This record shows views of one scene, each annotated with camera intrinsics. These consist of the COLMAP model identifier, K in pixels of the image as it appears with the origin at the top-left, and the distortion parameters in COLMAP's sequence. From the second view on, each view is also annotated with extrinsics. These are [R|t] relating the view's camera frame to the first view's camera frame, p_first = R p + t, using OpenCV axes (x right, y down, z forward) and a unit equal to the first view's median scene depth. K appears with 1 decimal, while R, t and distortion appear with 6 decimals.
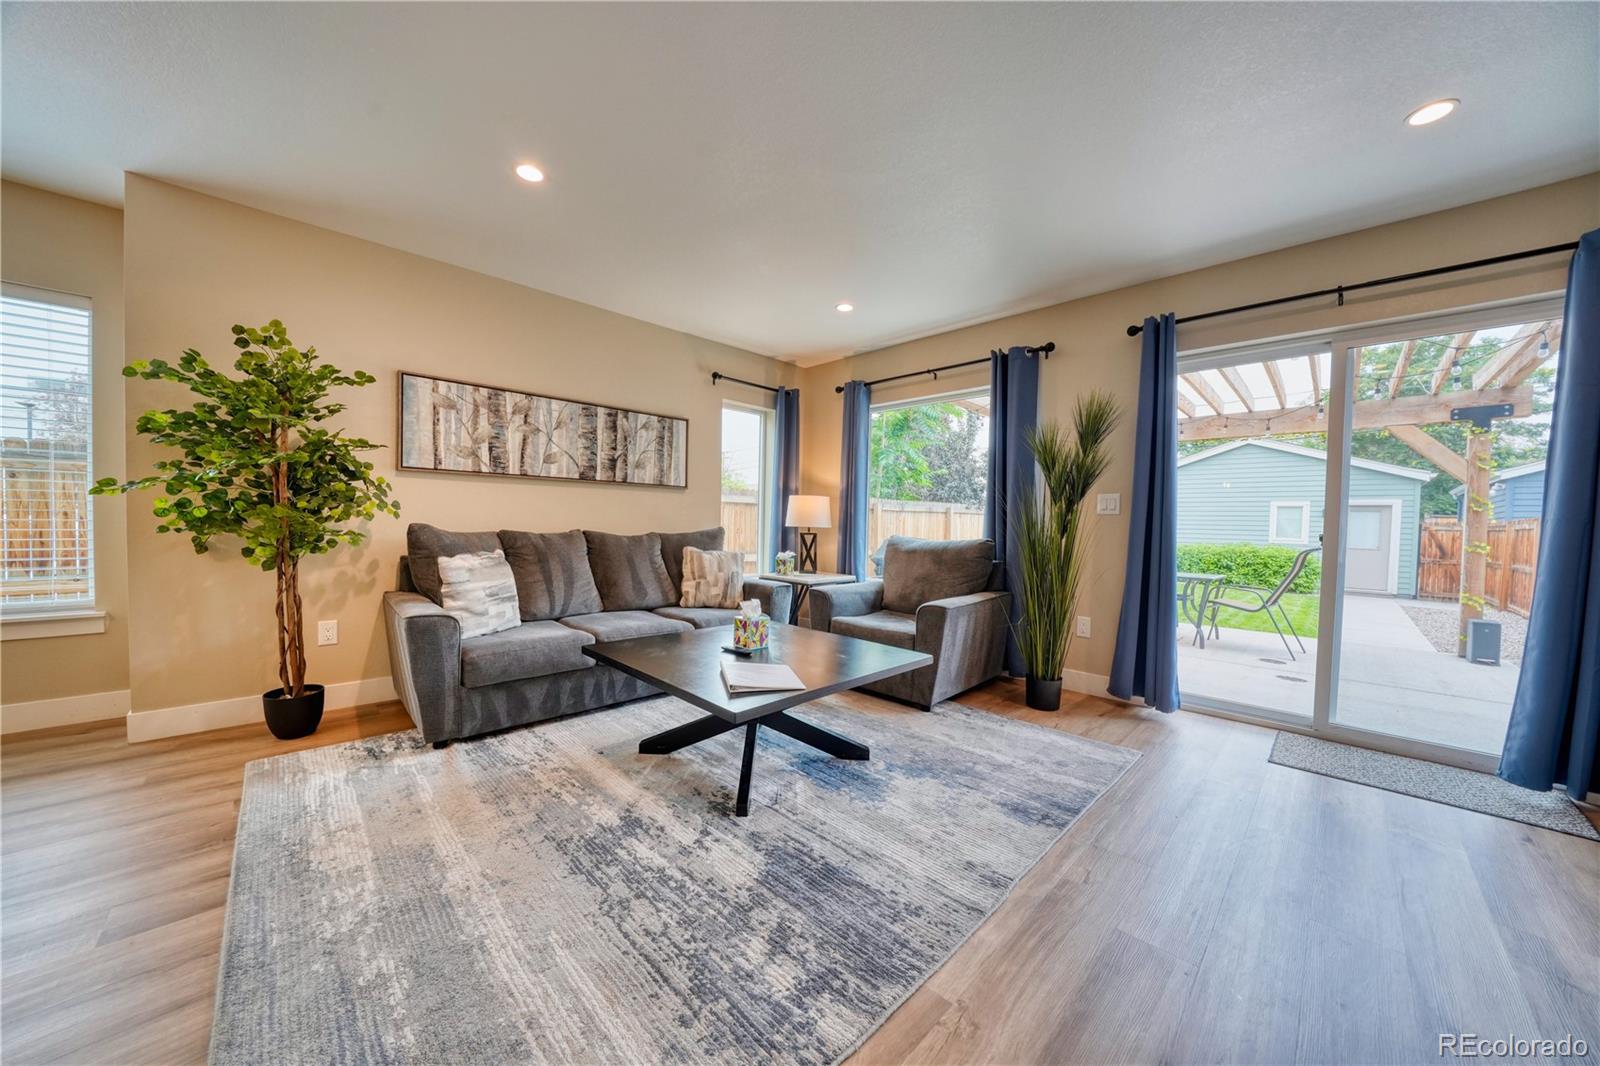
lens RADIAL K [[554.7, 0, 791.7], [0, 554.7, 537.9], [0, 0, 1]] dist [-0.023282, 0.002018]
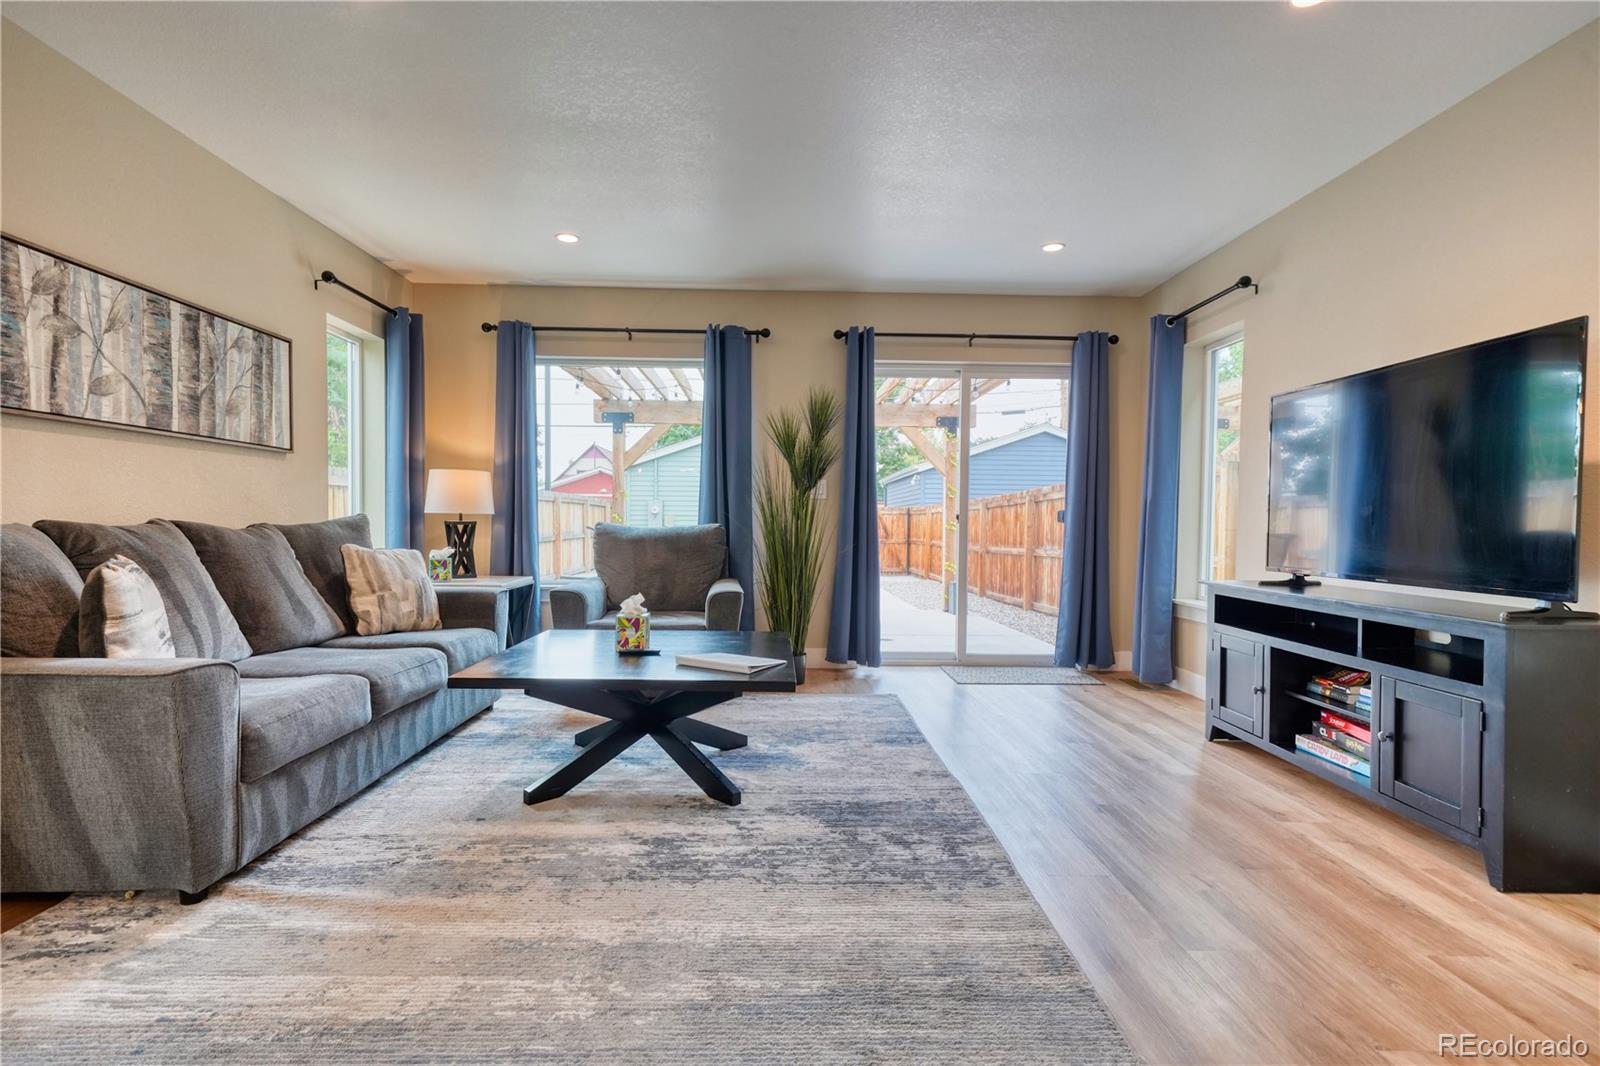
lens RADIAL K [[779.4, 0, 797.2], [0, 779.4, 536.3], [0, 0, 1]] dist [0.012858, 0.004234]
pose [[0.677260, -0.028324, 0.735198, -0.657913], [0.024335, 0.999574, 0.016092, 0.006451], [-0.735341, 0.006993, 0.677661, -0.012552]]
